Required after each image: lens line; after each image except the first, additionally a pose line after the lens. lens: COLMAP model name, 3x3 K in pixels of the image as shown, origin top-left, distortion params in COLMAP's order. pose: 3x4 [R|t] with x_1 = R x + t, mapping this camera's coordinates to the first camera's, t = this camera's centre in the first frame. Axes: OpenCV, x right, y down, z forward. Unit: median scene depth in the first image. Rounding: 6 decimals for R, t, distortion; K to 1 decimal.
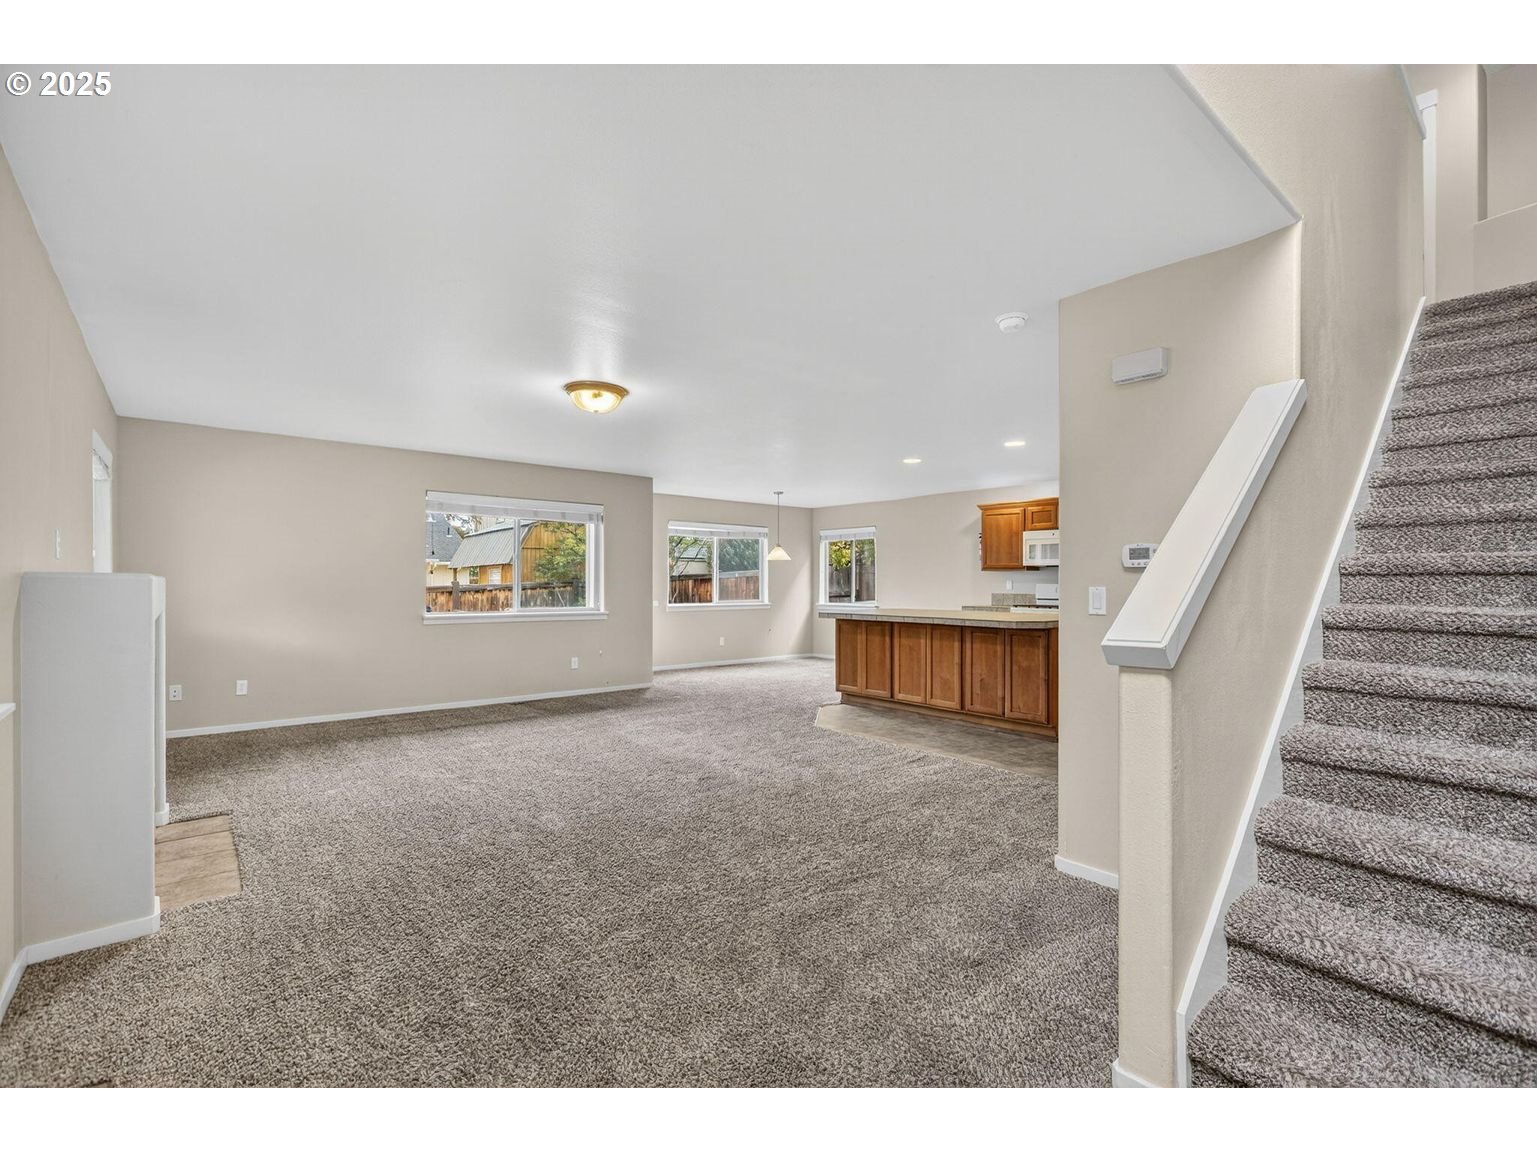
lens RADIAL K [[695.4, 0, 759.9], [0, 695.4, 579.5], [0, 0, 1]] dist [-0.007646, 0.001862]
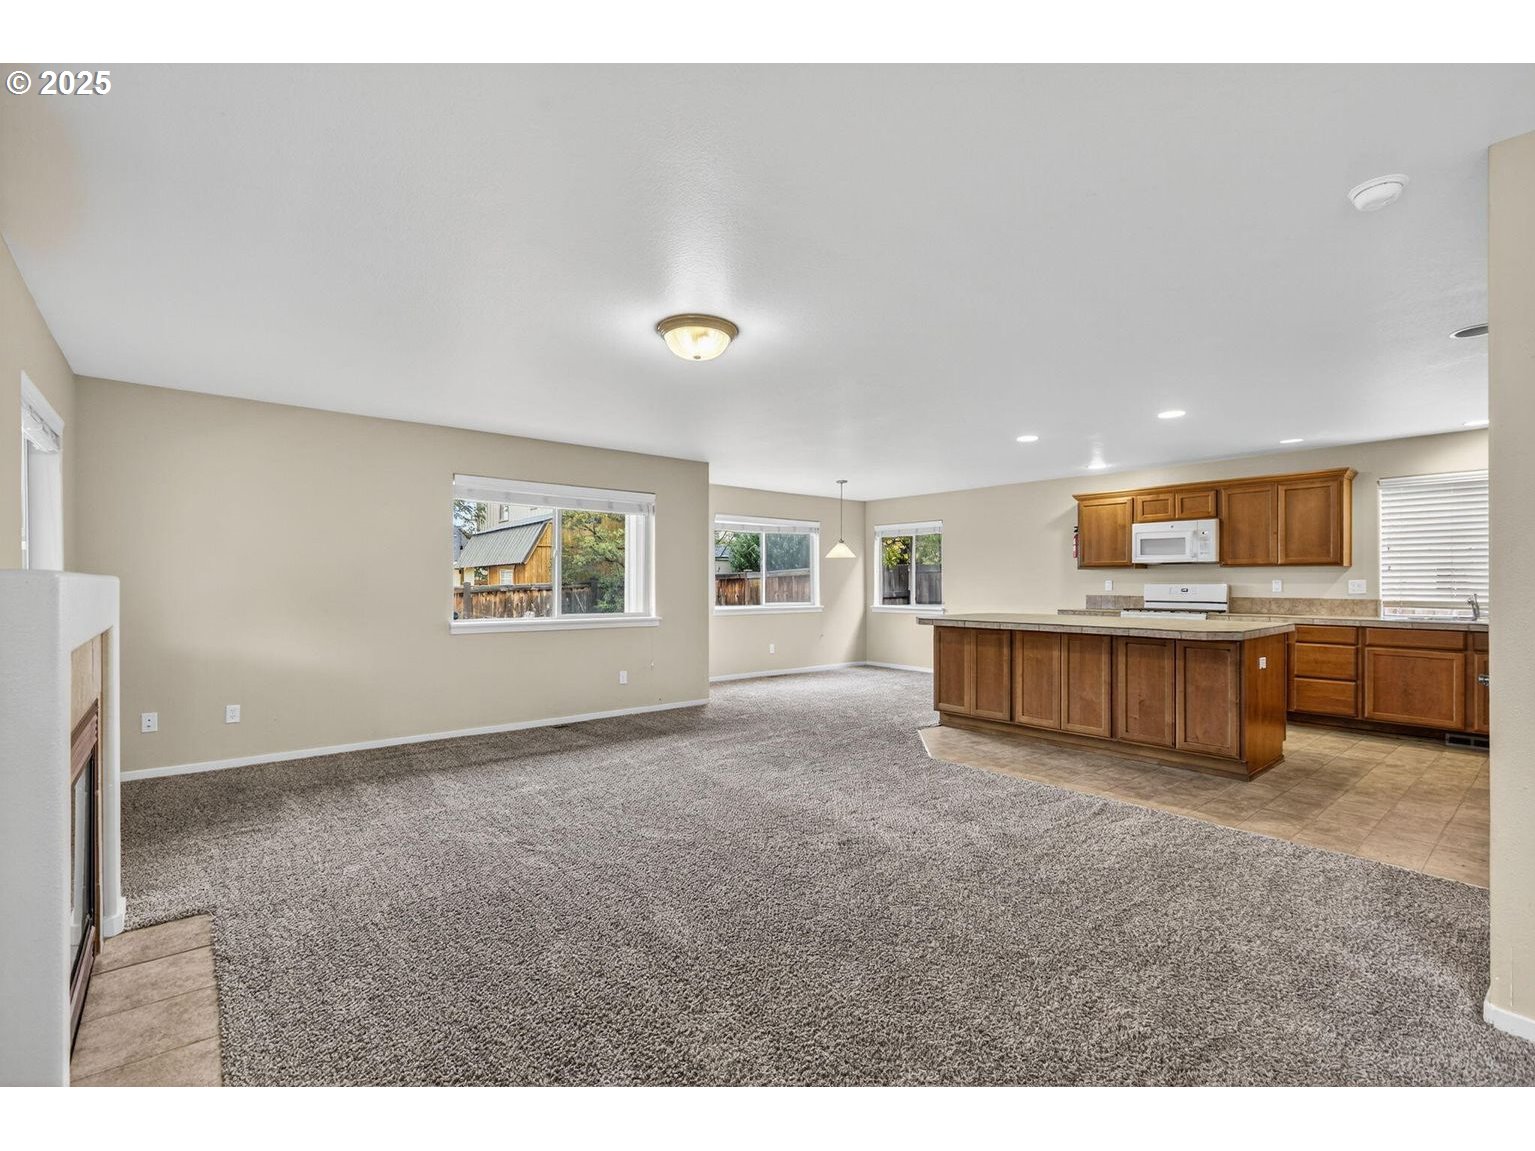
lens RADIAL K [[694.5, 0, 758.1], [0, 694.5, 581.8], [0, 0, 1]] dist [-0.007646, 0.001862]
pose [[0.999998, -0.001559, 0.000840, -0.117920], [0.001557, 0.999995, 0.002698, 0.000268], [-0.000844, -0.002697, 0.999996, 0.167458]]
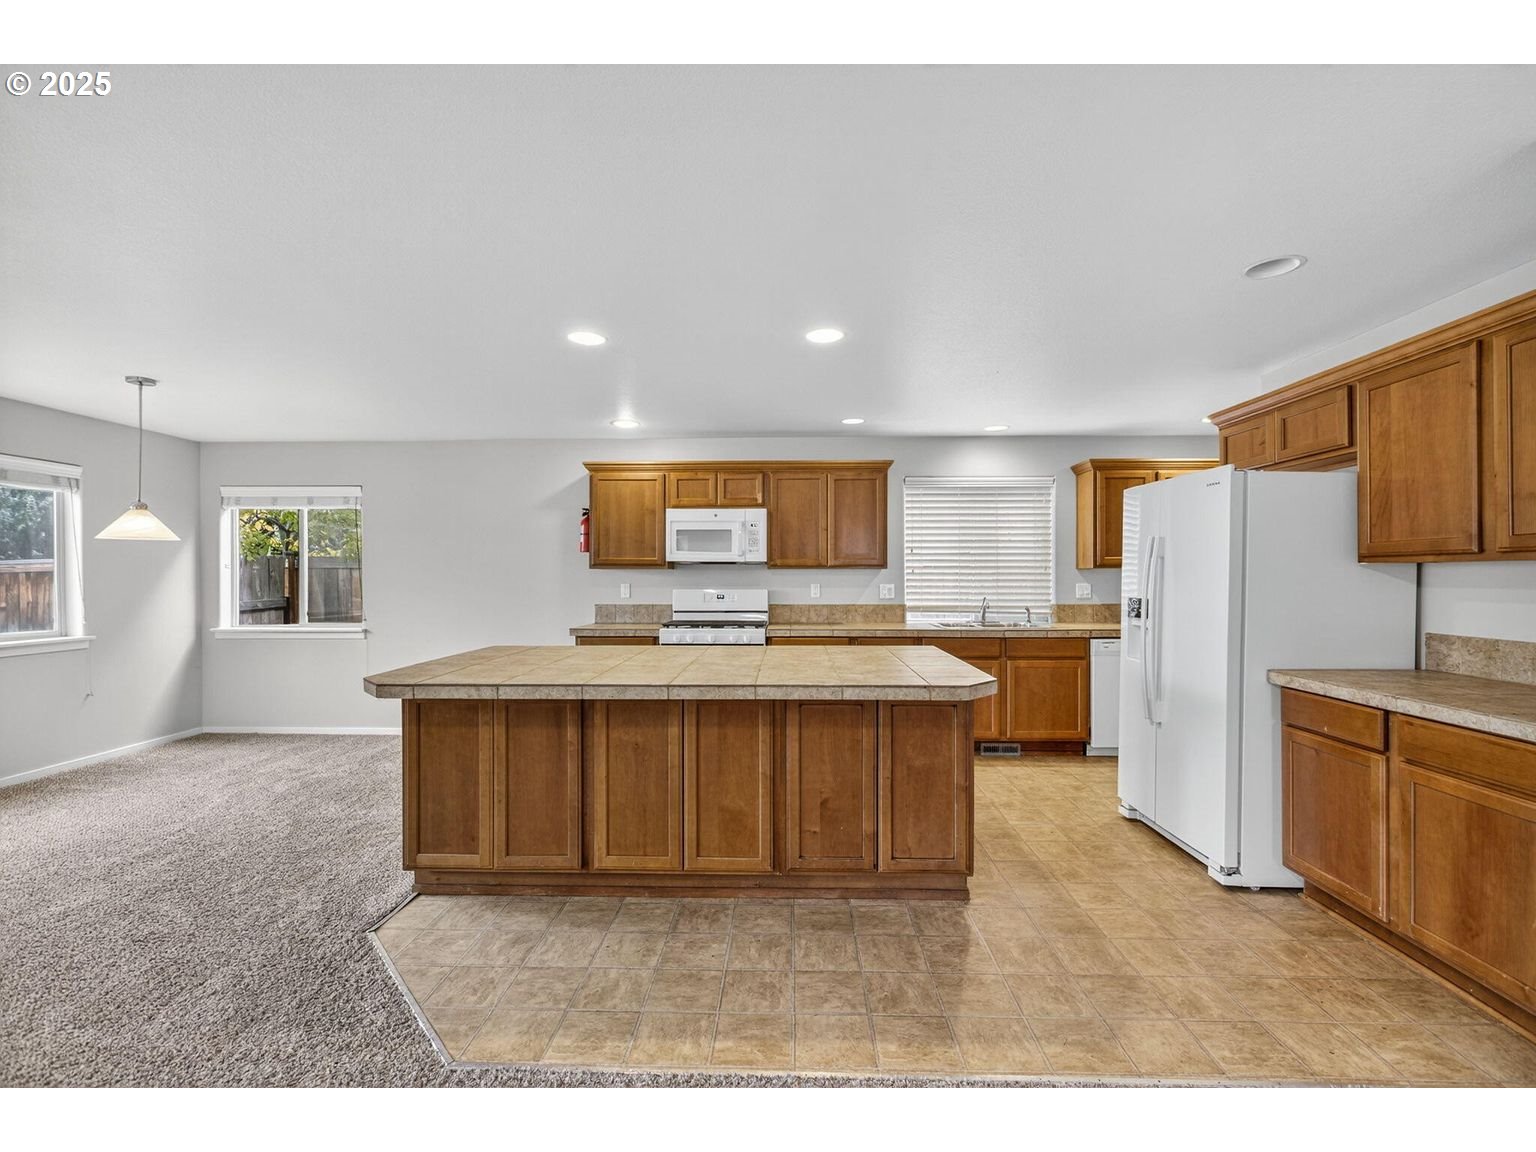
lens RADIAL K [[695.0, 0, 777.1], [0, 695.0, 580.4], [0, 0, 1]] dist [-0.007646, 0.001862]
pose [[0.653034, -0.008459, 0.757281, -0.056835], [-0.000811, 0.999929, 0.011869, -0.013237], [-0.757328, -0.008365, 0.652981, 0.640698]]
